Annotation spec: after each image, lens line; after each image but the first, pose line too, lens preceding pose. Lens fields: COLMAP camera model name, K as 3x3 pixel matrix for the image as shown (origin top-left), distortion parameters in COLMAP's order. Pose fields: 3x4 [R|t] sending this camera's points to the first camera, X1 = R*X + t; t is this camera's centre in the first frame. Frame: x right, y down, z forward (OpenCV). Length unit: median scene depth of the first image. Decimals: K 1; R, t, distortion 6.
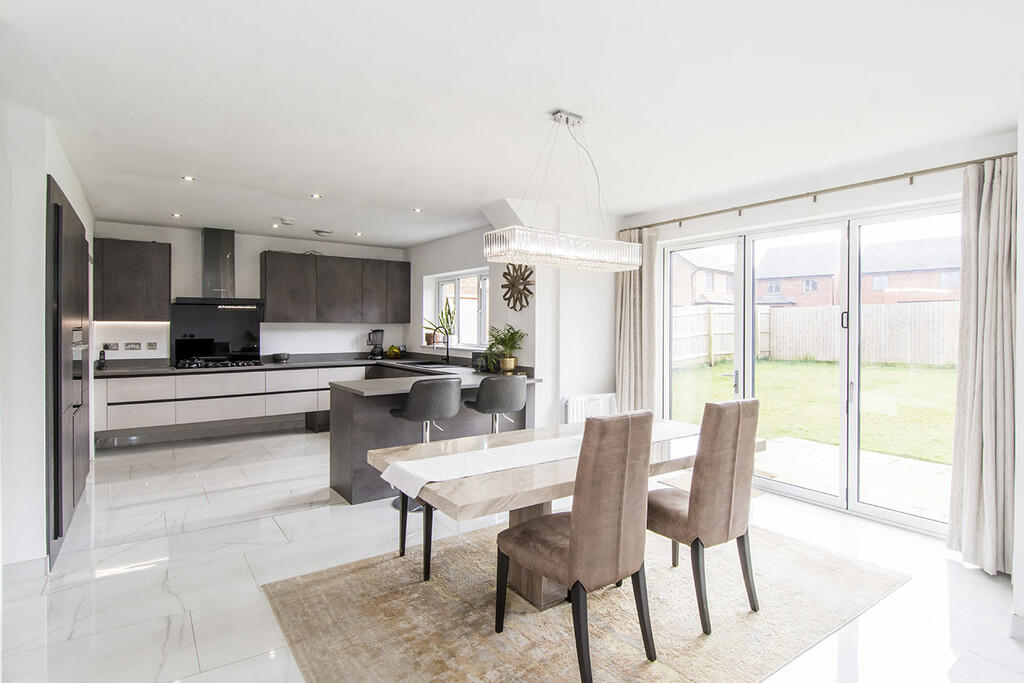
lens RADIAL K [[540.1, 0, 548.2], [0, 540.1, 329.0], [0, 0, 1]] dist [0.015275, -0.001643]
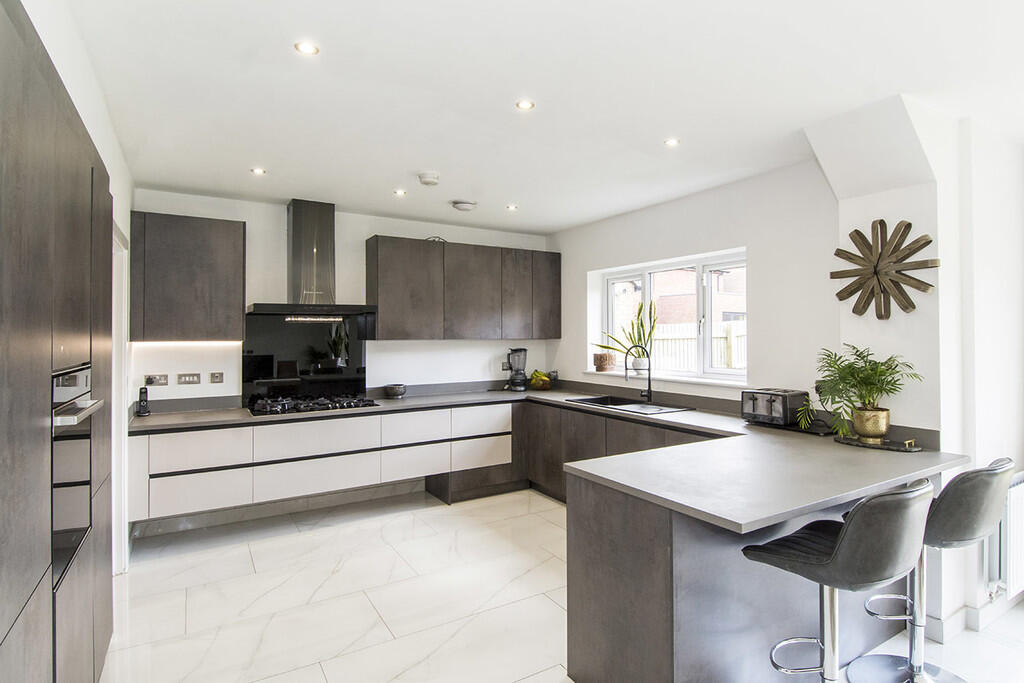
lens RADIAL K [[540.1, 0, 548.2], [0, 540.1, 329.0], [0, 0, 1]] dist [0.015275, -0.001643]
pose [[0.997917, -0.006844, -0.064140, -0.265352], [0.005705, 0.999823, -0.017916, -0.013051], [0.064251, 0.017512, 0.997780, 0.343576]]
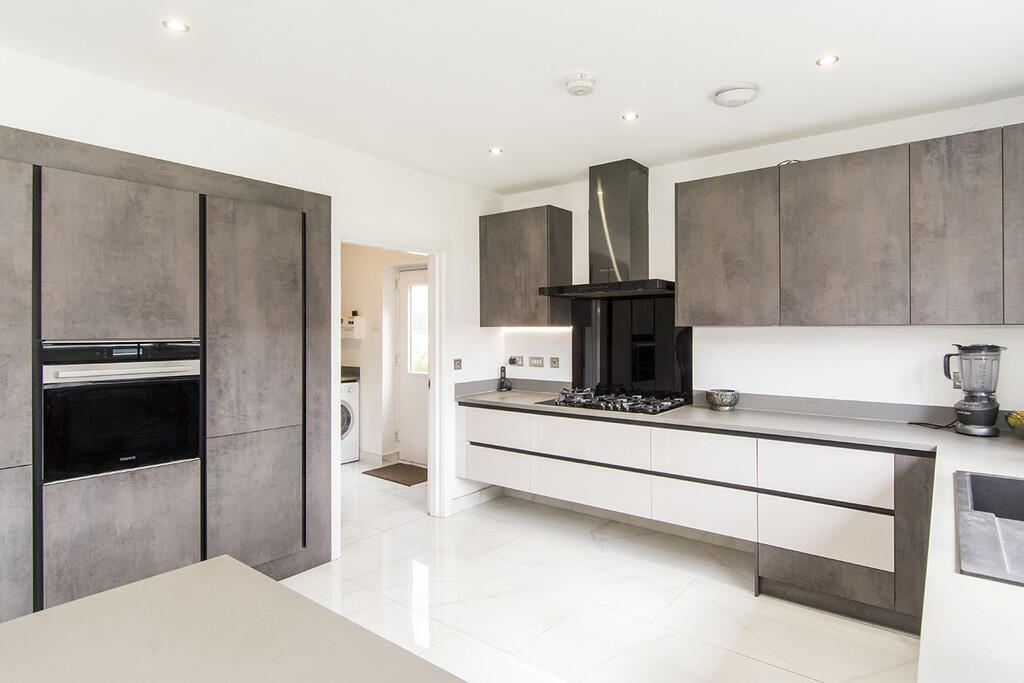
lens RADIAL K [[544.6, 0, 538.7], [0, 544.6, 330.0], [0, 0, 1]] dist [0.000098, -0.000817]
pose [[0.277151, 0.000250, -0.960826, -0.077763], [-0.001481, 0.999999, -0.000167, -0.008715], [0.960825, 0.001470, 0.277152, 0.740919]]
